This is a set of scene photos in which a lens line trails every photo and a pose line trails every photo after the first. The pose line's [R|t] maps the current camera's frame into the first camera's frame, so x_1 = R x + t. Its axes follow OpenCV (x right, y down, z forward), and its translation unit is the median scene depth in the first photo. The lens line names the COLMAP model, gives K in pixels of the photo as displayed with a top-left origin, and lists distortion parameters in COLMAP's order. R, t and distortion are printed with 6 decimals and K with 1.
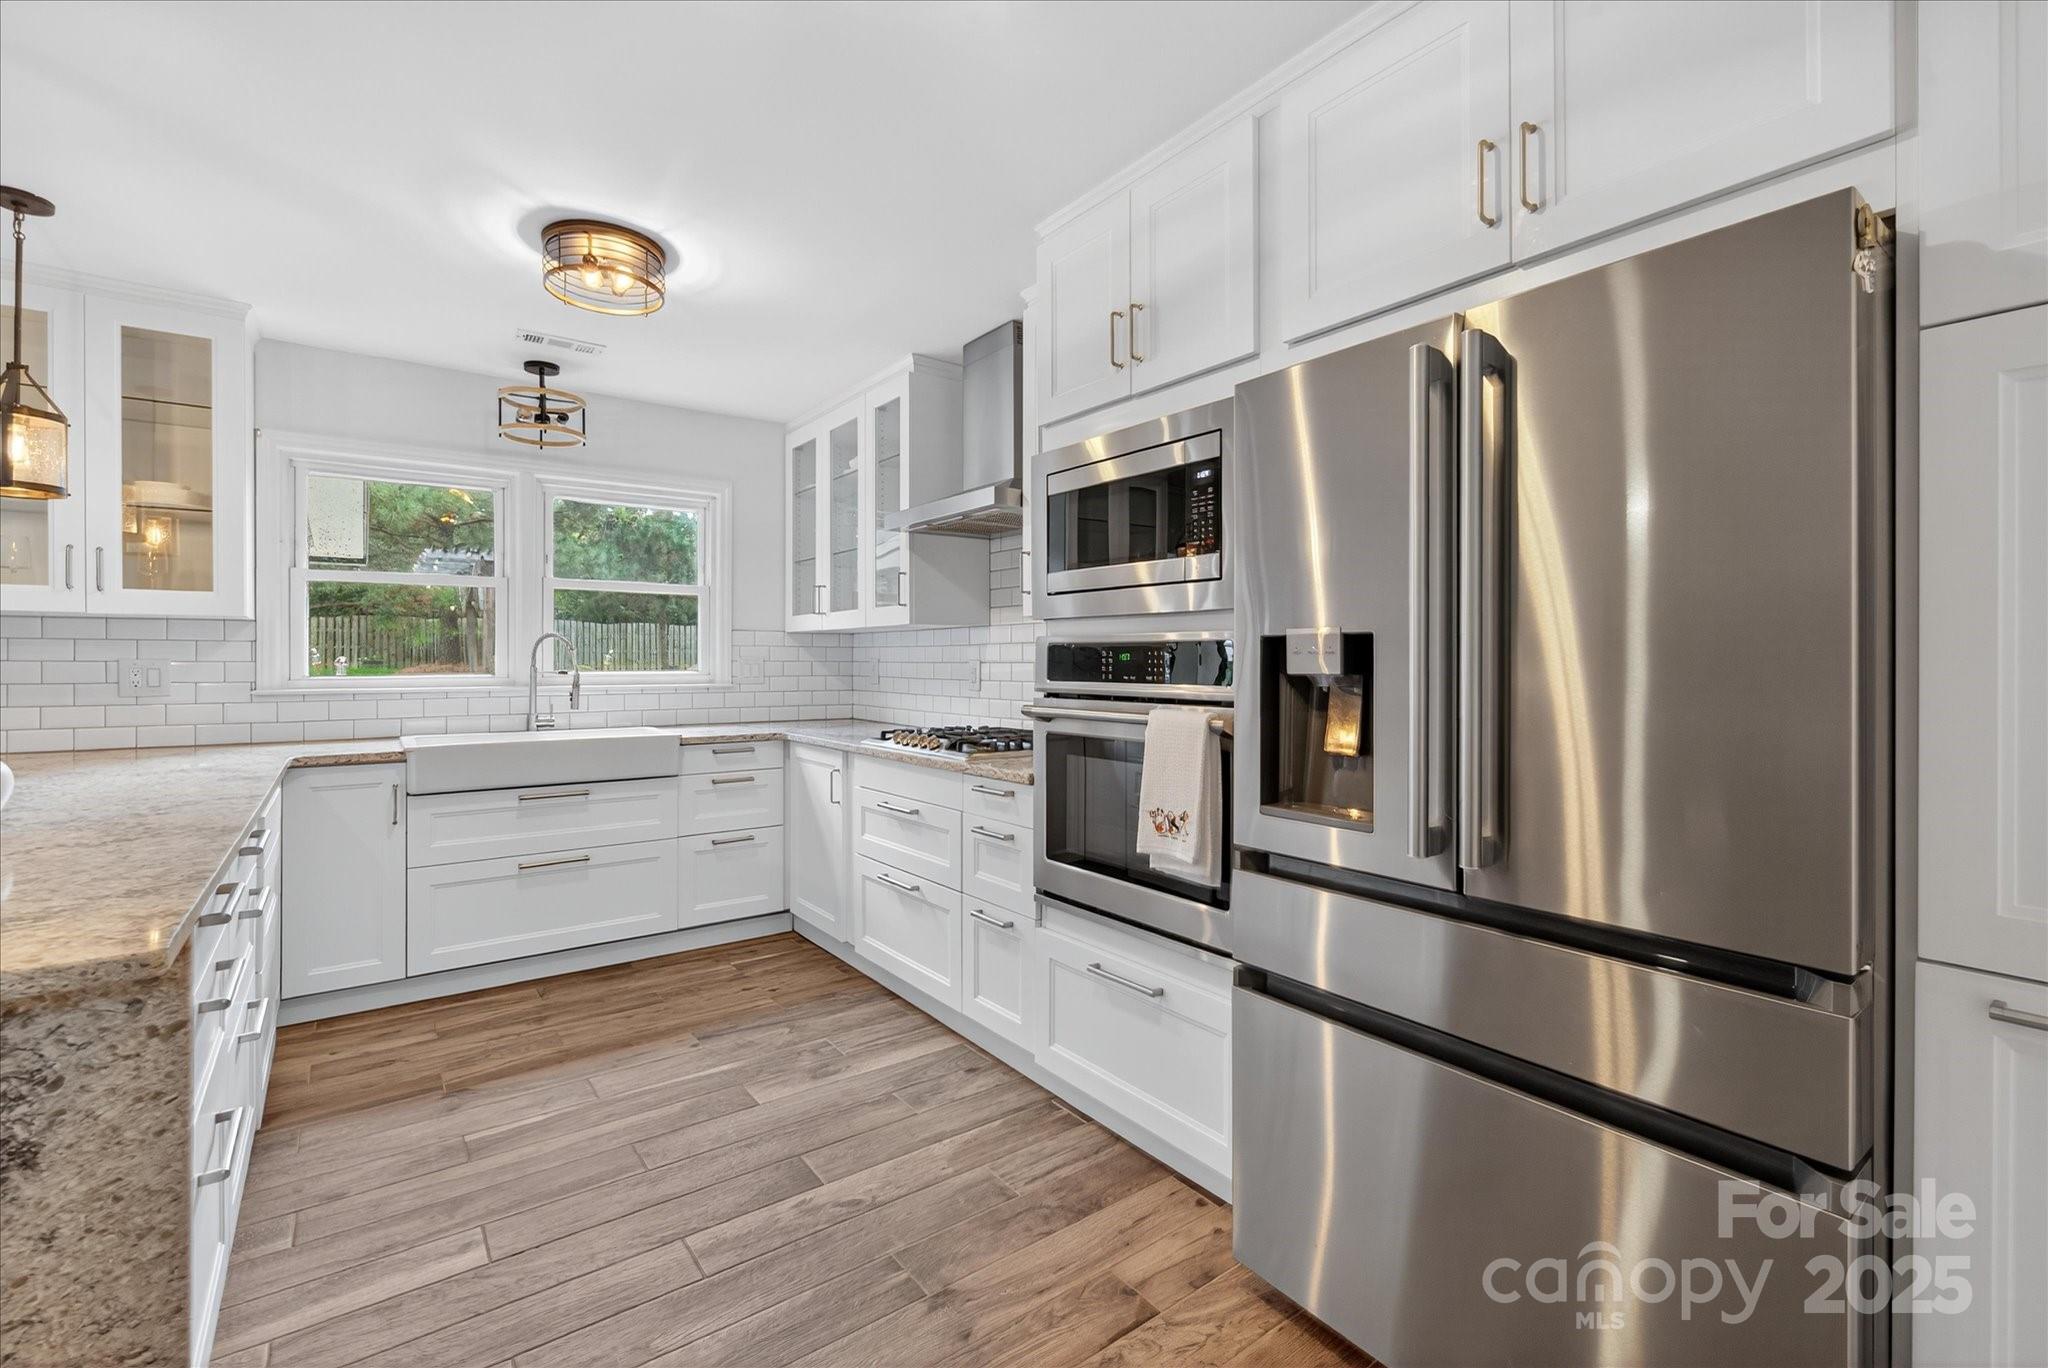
lens RADIAL K [[891.4, 0, 1027.0], [0, 891.4, 665.1], [0, 0, 1]] dist [-0.002094, 0.000424]
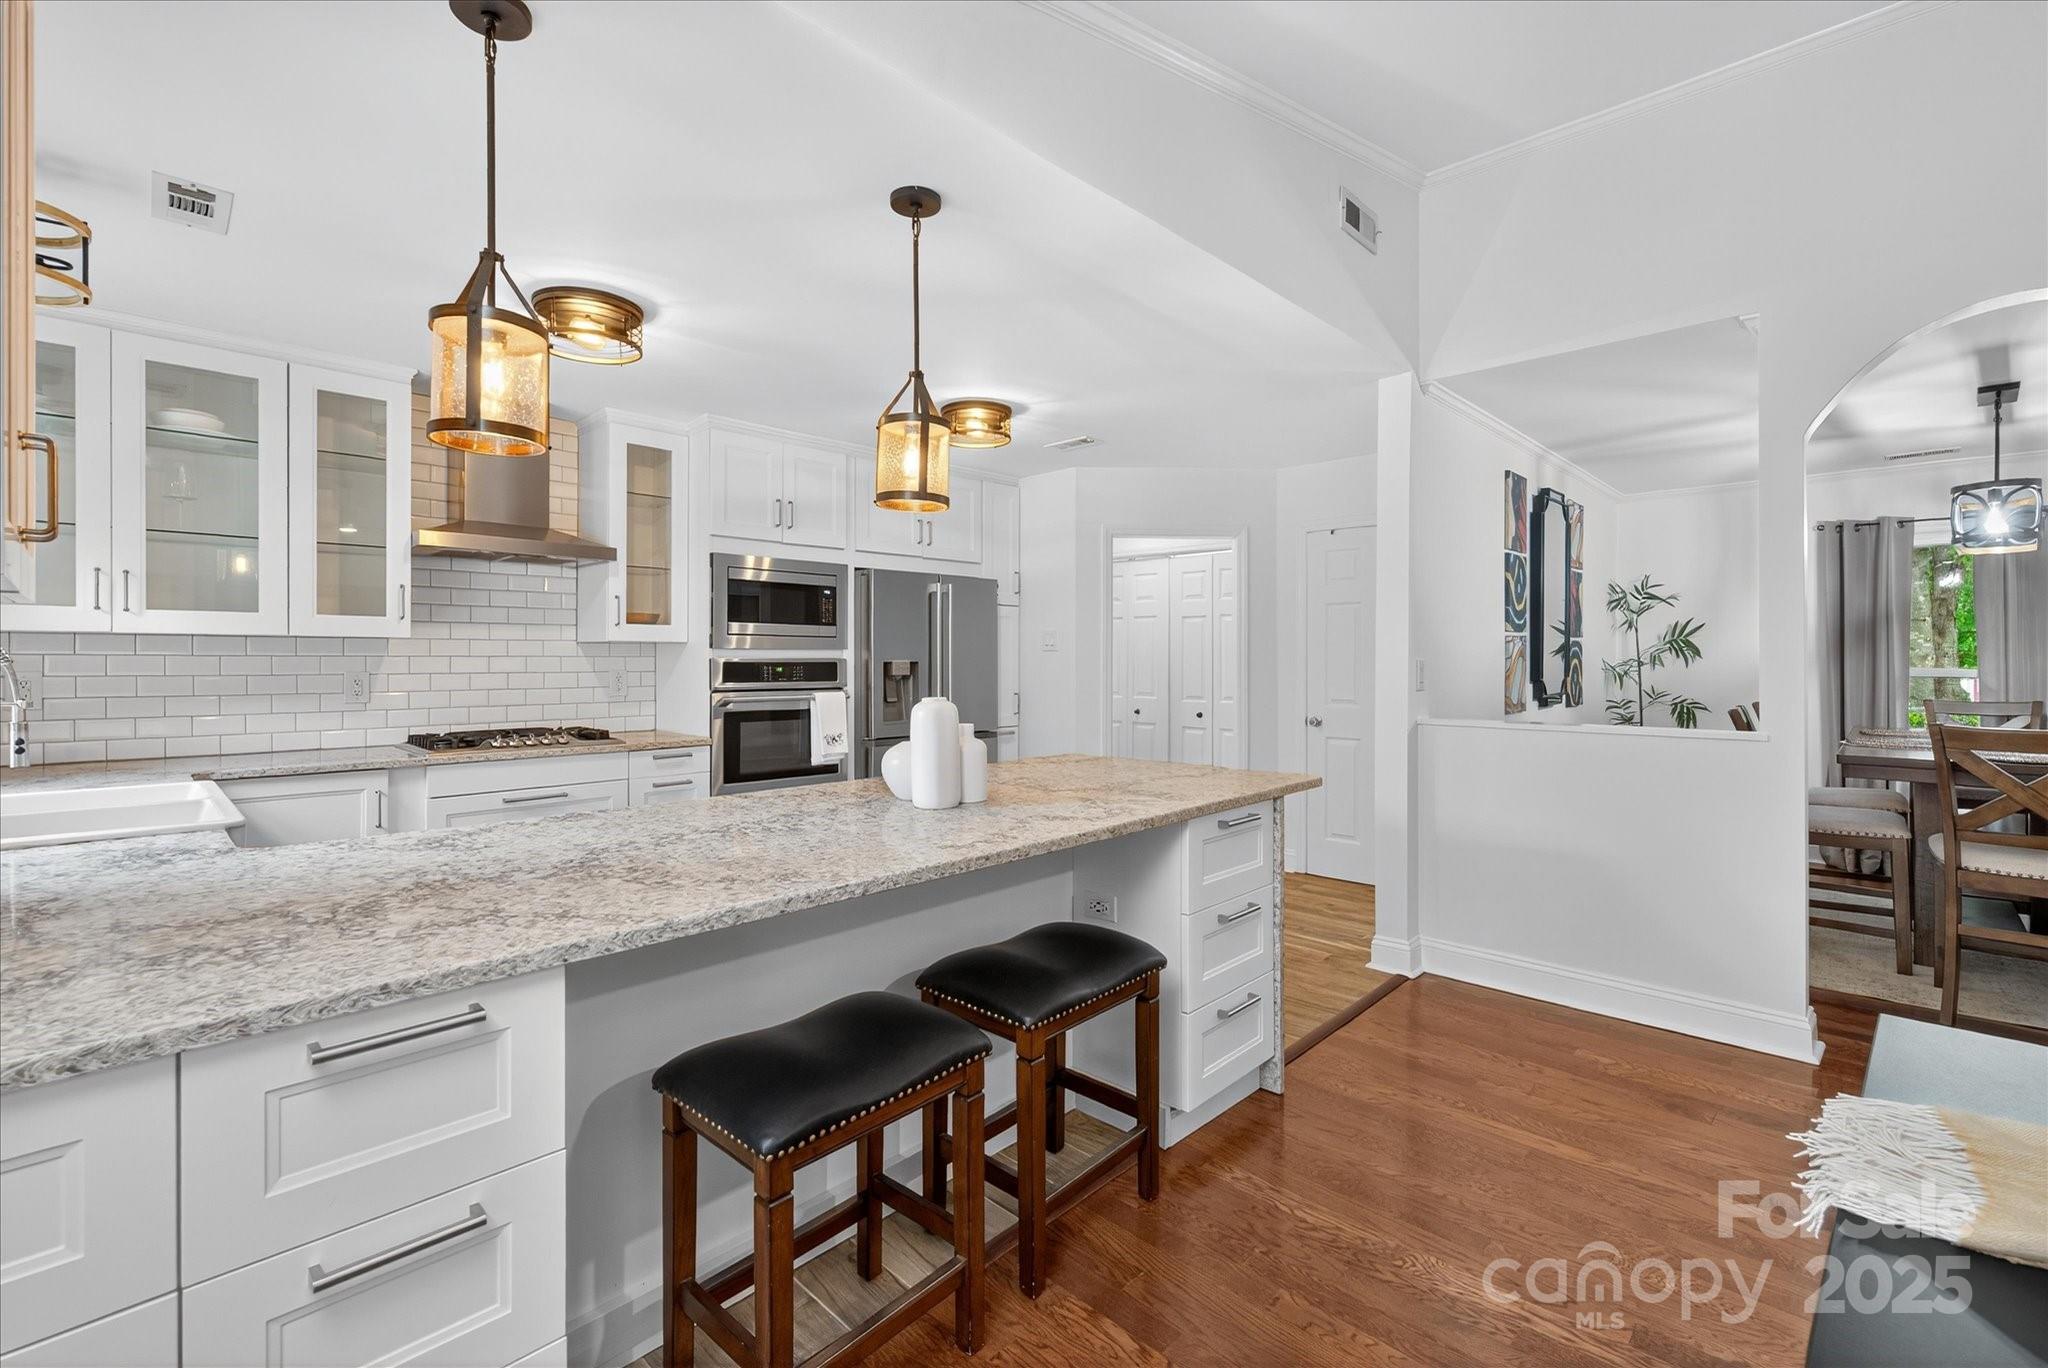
lens RADIAL K [[891.4, 0, 1018.4], [0, 891.4, 669.0], [0, 0, 1]] dist [-0.002094, 0.000424]
pose [[-0.153049, -0.011545, 0.988151, -1.694861], [0.002843, 0.999922, 0.012123, -0.028112], [-0.988215, 0.004665, -0.153004, 0.657282]]
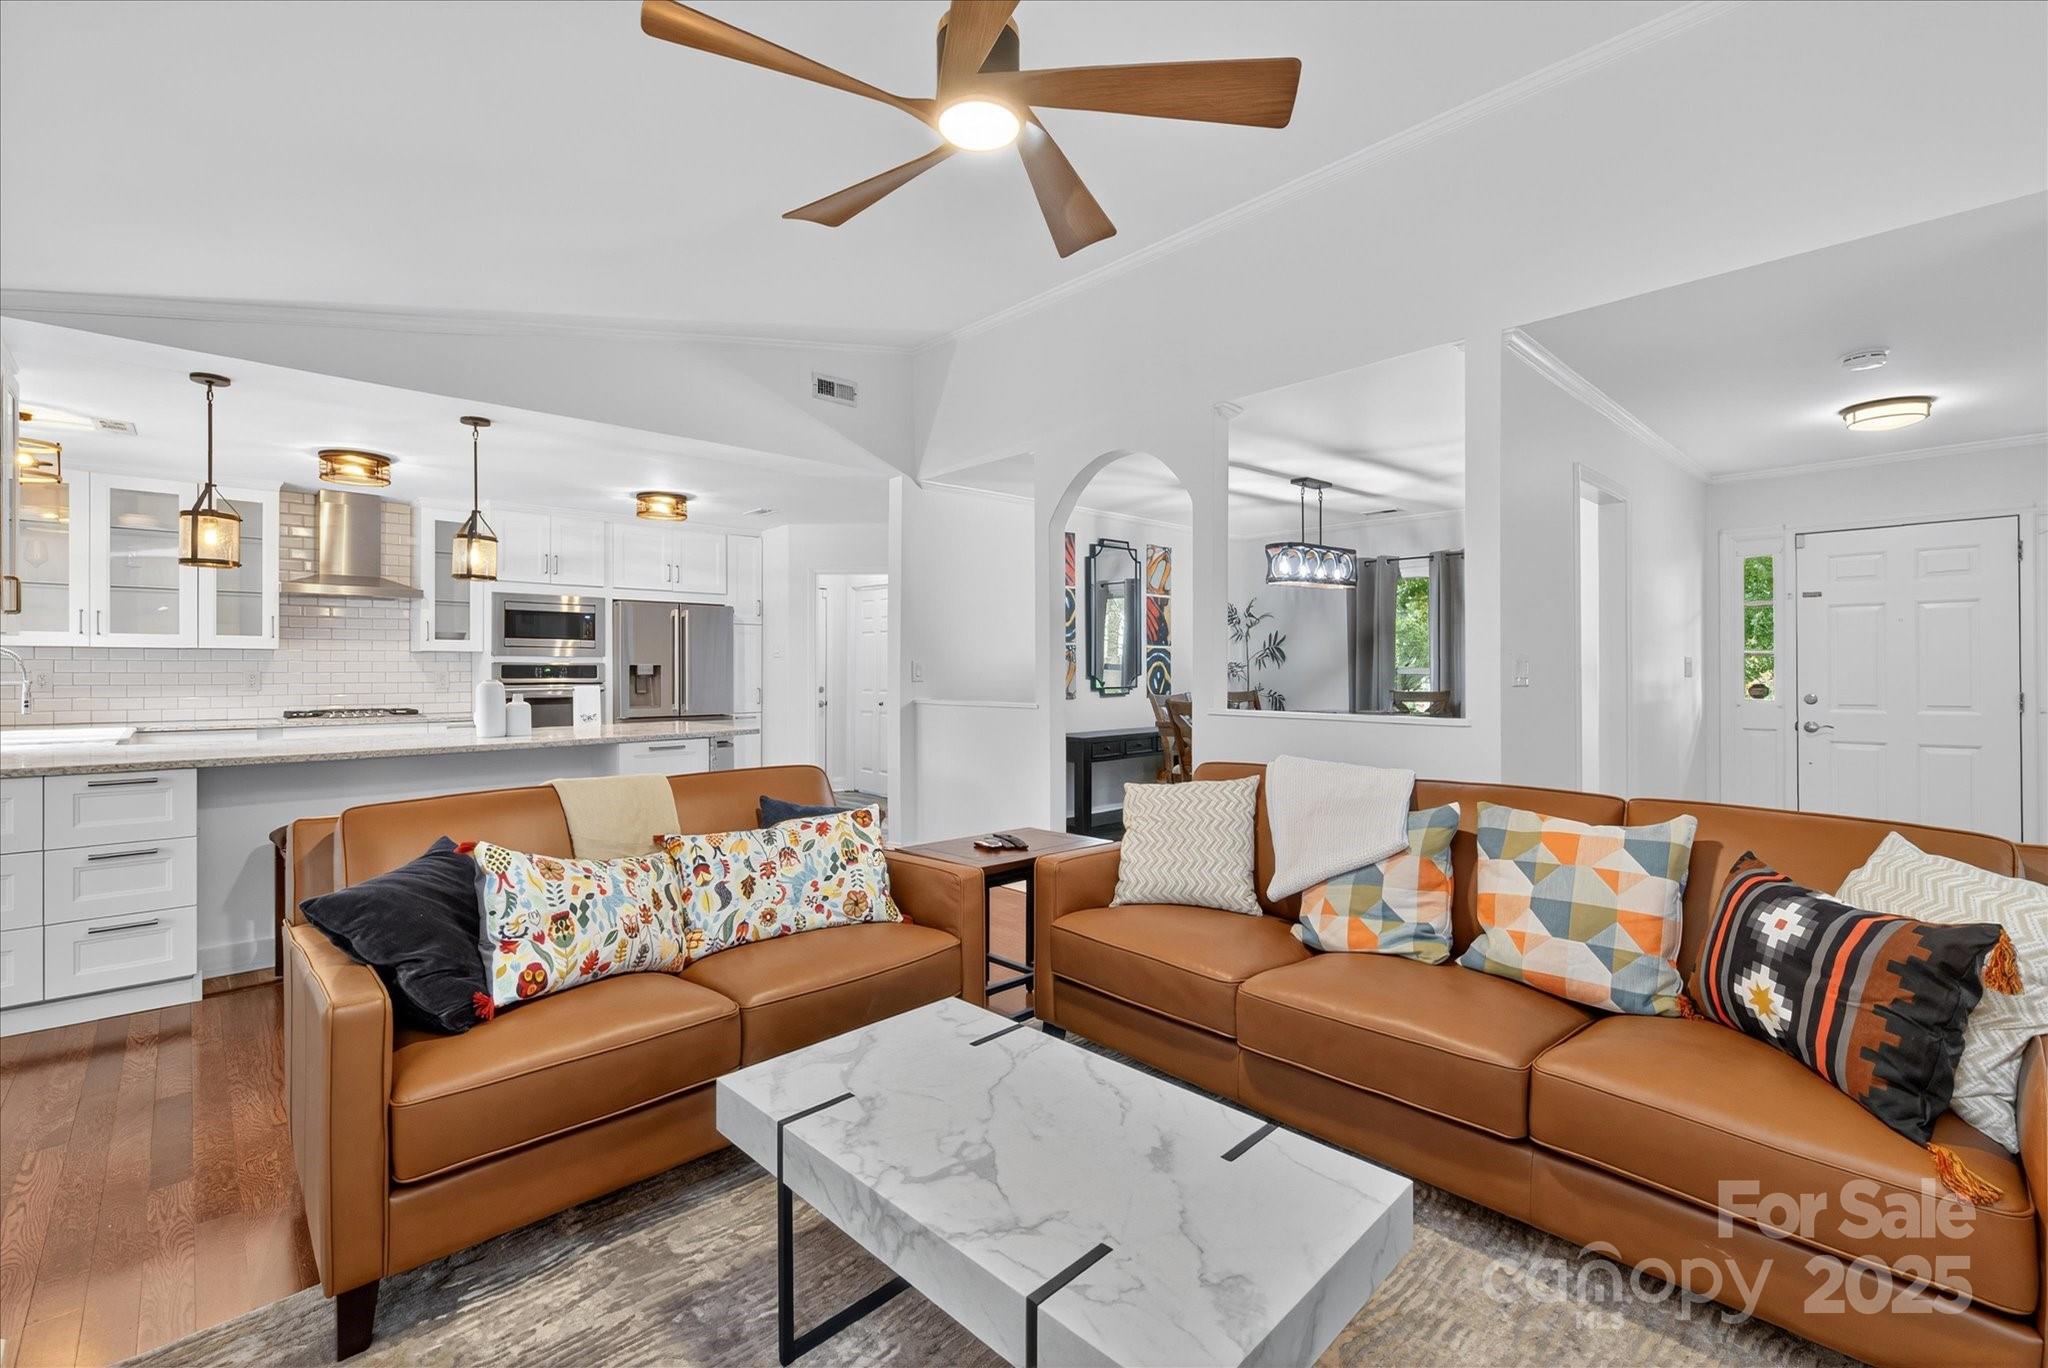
lens RADIAL K [[891.4, 0, 1026.8], [0, 891.4, 672.5], [0, 0, 1]] dist [-0.002094, 0.000424]
pose [[-0.118047, -0.002392, 0.993005, -2.603679], [0.005616, 0.999979, 0.003077, -0.000436], [-0.992992, 0.005940, -0.118031, -0.209916]]
